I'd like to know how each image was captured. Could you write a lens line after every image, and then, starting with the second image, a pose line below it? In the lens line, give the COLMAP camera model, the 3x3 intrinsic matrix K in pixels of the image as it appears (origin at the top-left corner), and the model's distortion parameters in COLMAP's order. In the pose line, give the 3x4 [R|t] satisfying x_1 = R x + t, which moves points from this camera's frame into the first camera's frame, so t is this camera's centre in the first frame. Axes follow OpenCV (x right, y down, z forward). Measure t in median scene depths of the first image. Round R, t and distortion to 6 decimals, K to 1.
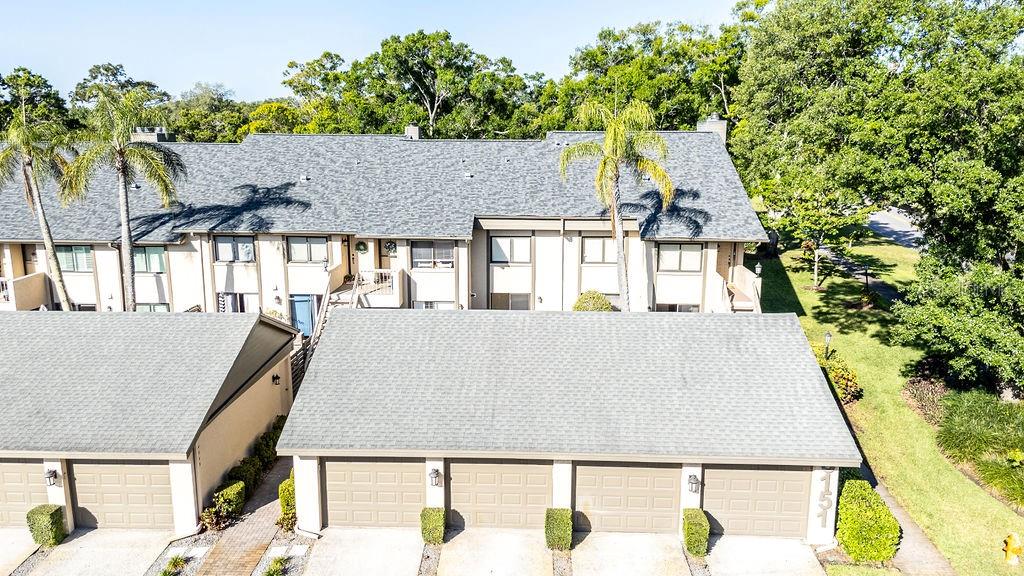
lens RADIAL K [[766.2, 0, 514.7], [0, 766.2, 283.5], [0, 0, 1]] dist [0.066220, -0.067282]
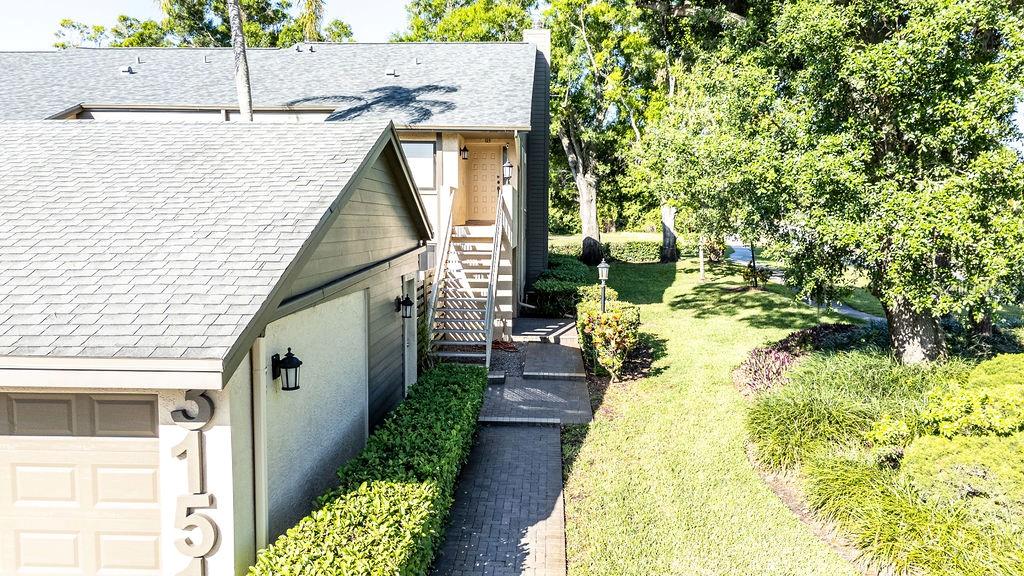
lens RADIAL K [[766.2, 0, 509.3], [0, 766.2, 299.1], [0, 0, 1]] dist [0.066220, -0.067282]
pose [[0.999906, 0.008524, -0.010701, 0.313009], [-0.009563, 0.994823, -0.101174, 0.132050], [0.009783, 0.101267, 0.994811, 0.412190]]
